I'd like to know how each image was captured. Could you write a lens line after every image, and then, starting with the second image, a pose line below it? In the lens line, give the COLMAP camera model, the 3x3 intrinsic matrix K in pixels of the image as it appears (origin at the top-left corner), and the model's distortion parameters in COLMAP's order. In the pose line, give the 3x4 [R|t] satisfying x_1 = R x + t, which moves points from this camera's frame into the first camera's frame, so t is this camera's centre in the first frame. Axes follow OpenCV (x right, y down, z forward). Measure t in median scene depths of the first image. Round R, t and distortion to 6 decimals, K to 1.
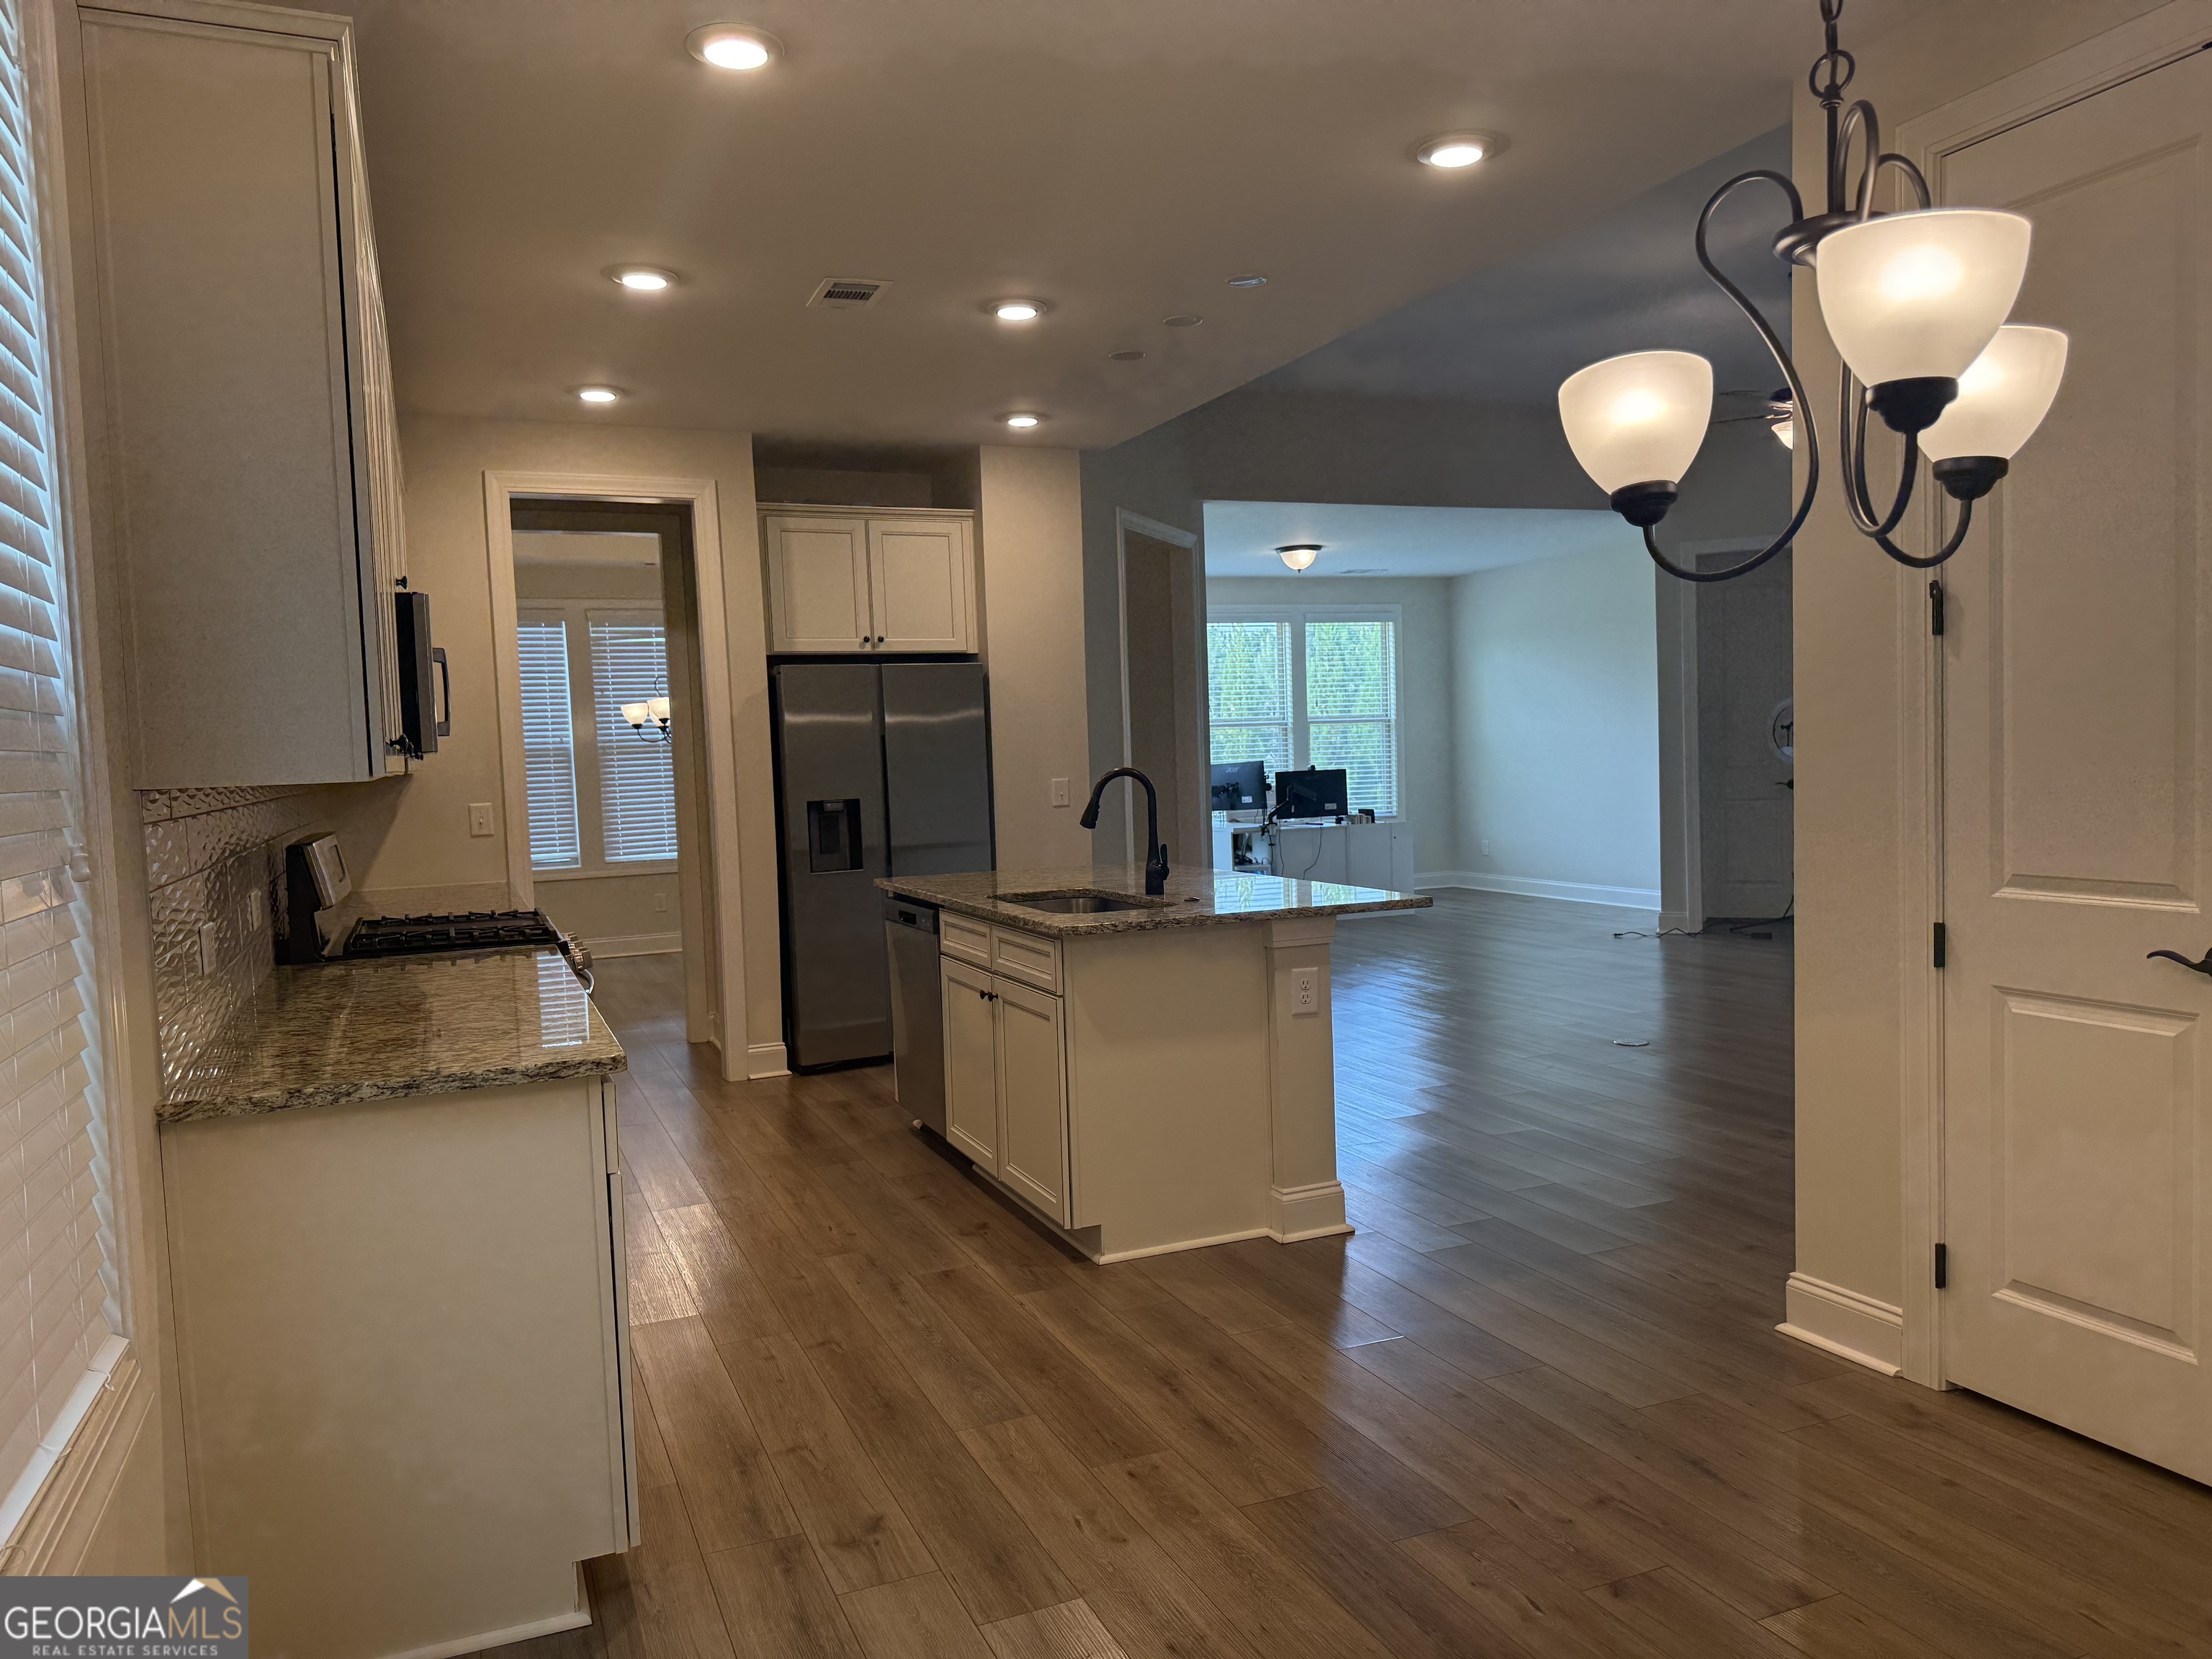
lens RADIAL K [[1531.4, 0, 1106.0], [0, 1531.4, 829.5], [0, 0, 1]] dist [0.001922, -0.002747]
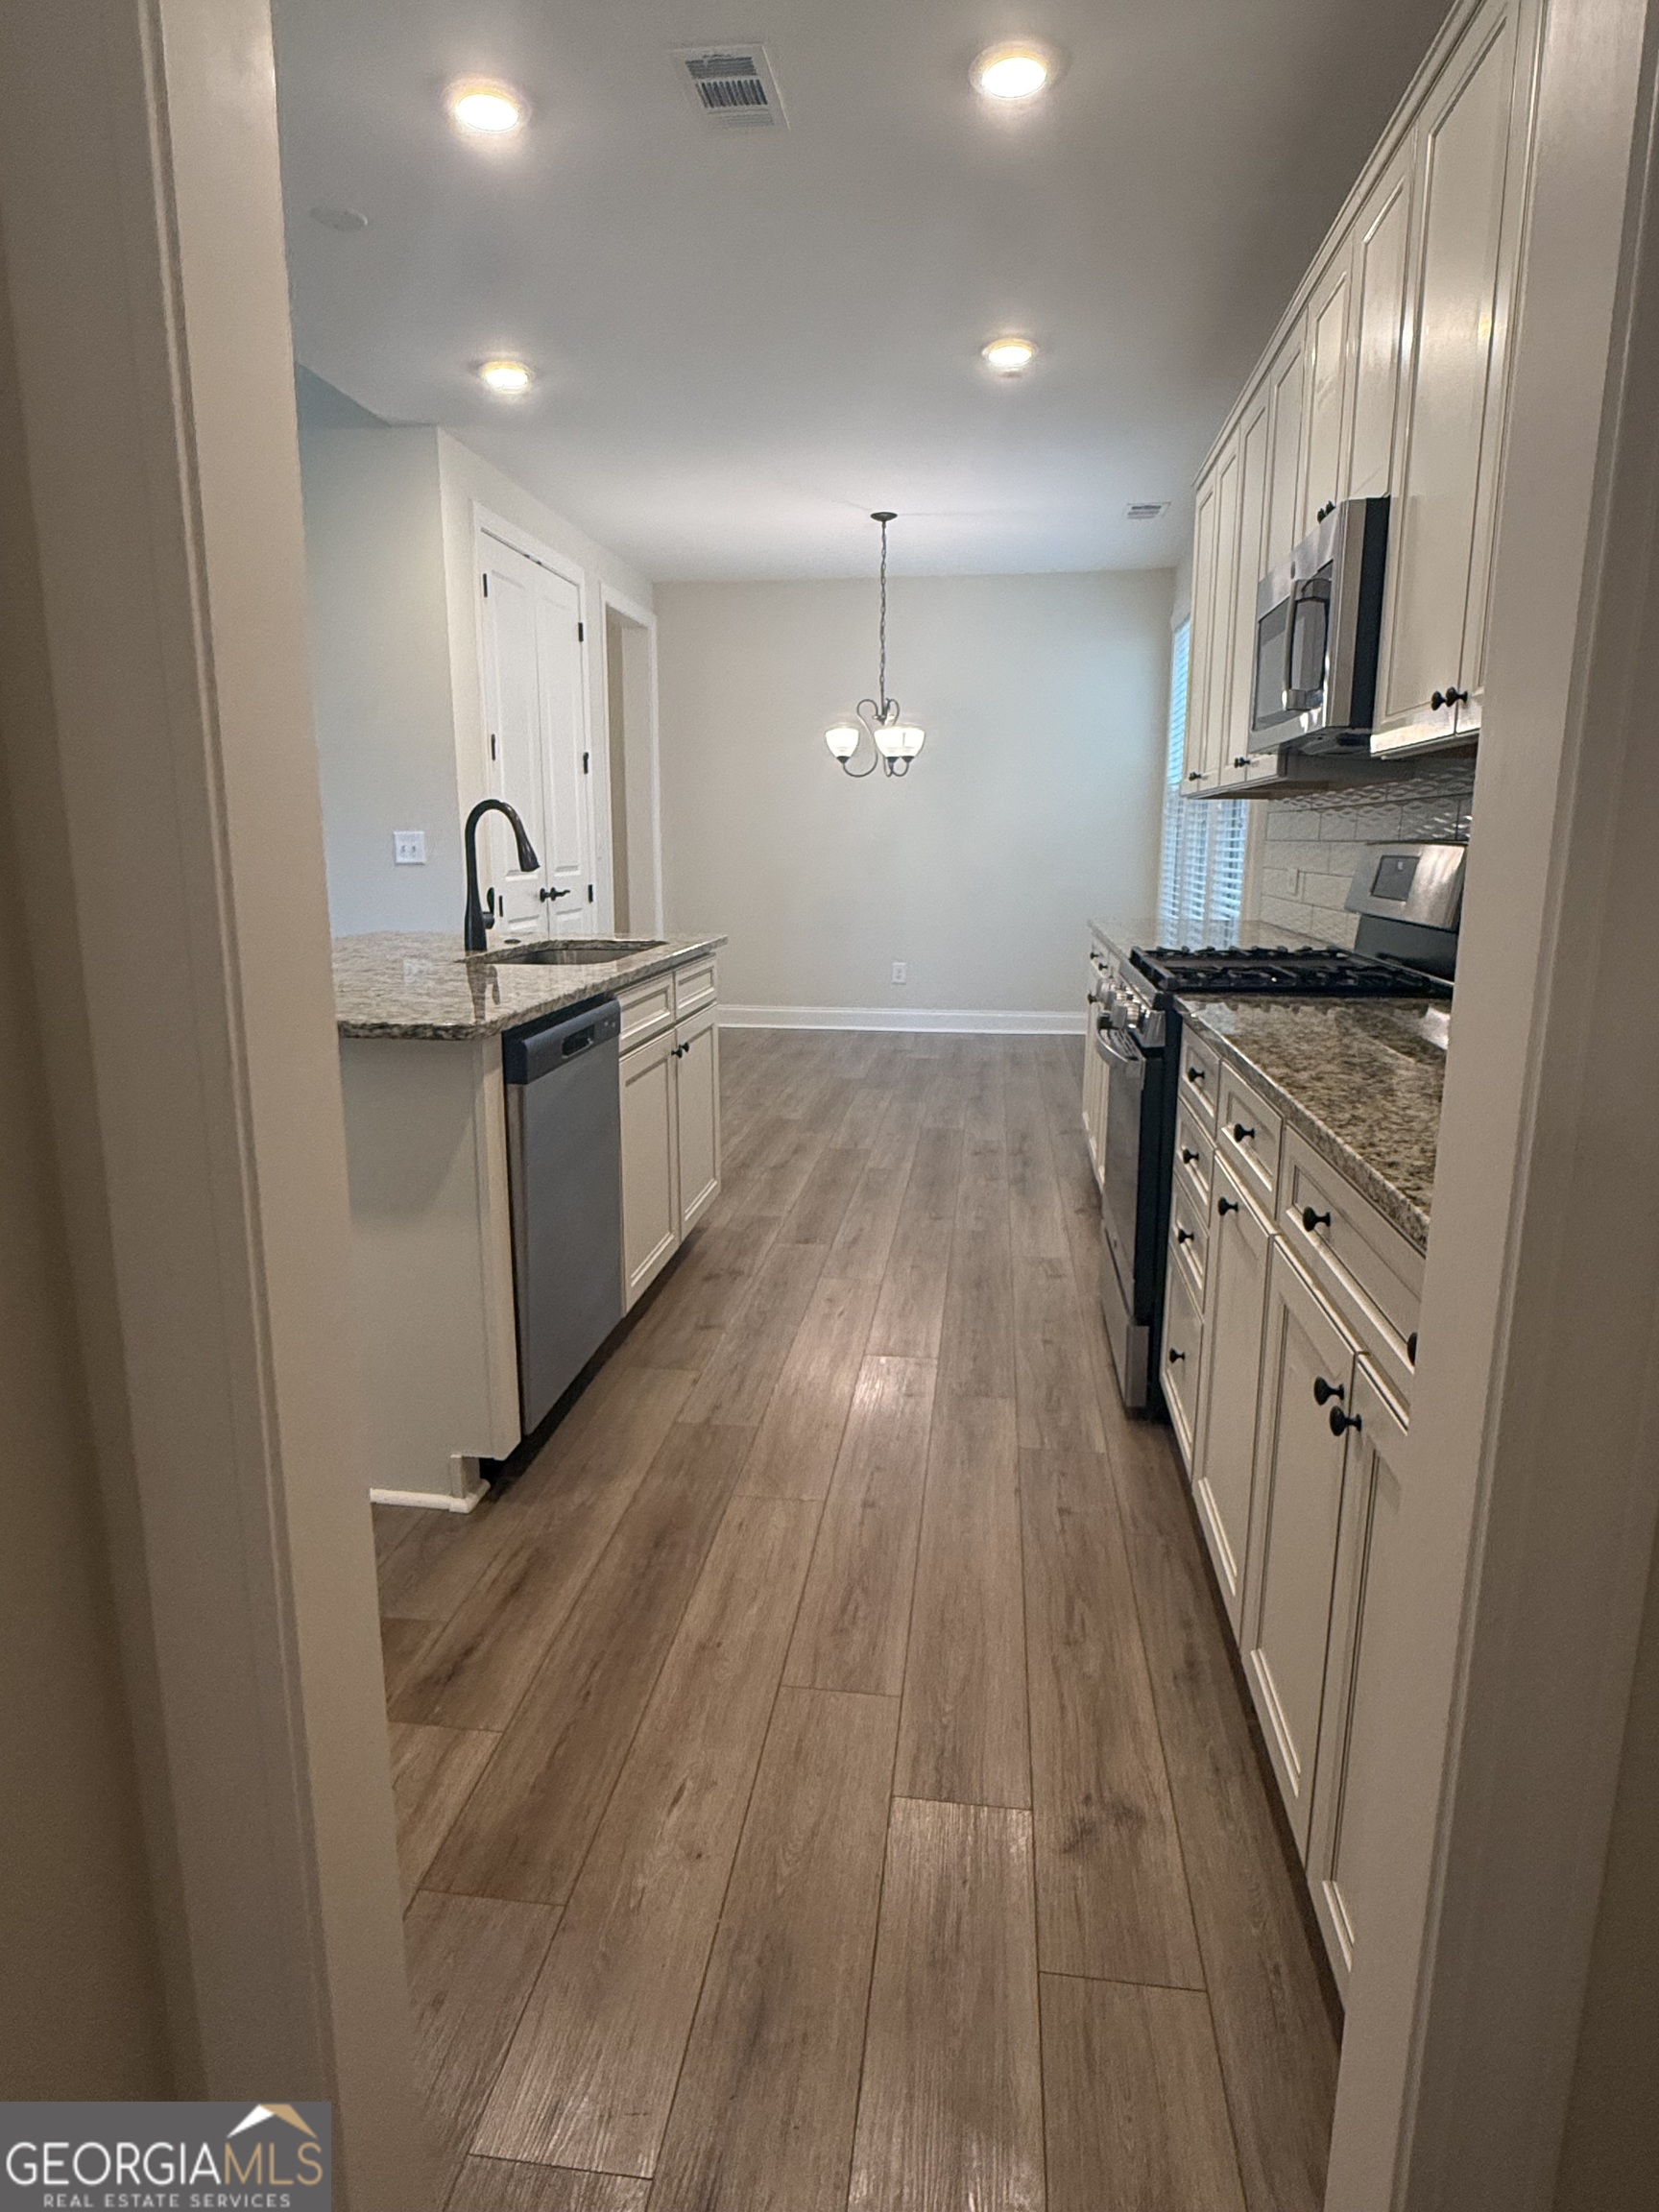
lens RADIAL K [[1251.0, 0, 815.9], [0, 1251.0, 1067.3], [0, 0, 1]] dist [0.002509, 0.000839]
pose [[-0.854516, -0.062849, 0.515609, -0.719668], [0.052511, 0.977115, 0.206130, -0.044868], [-0.516764, 0.203216, -0.831660, 2.127980]]
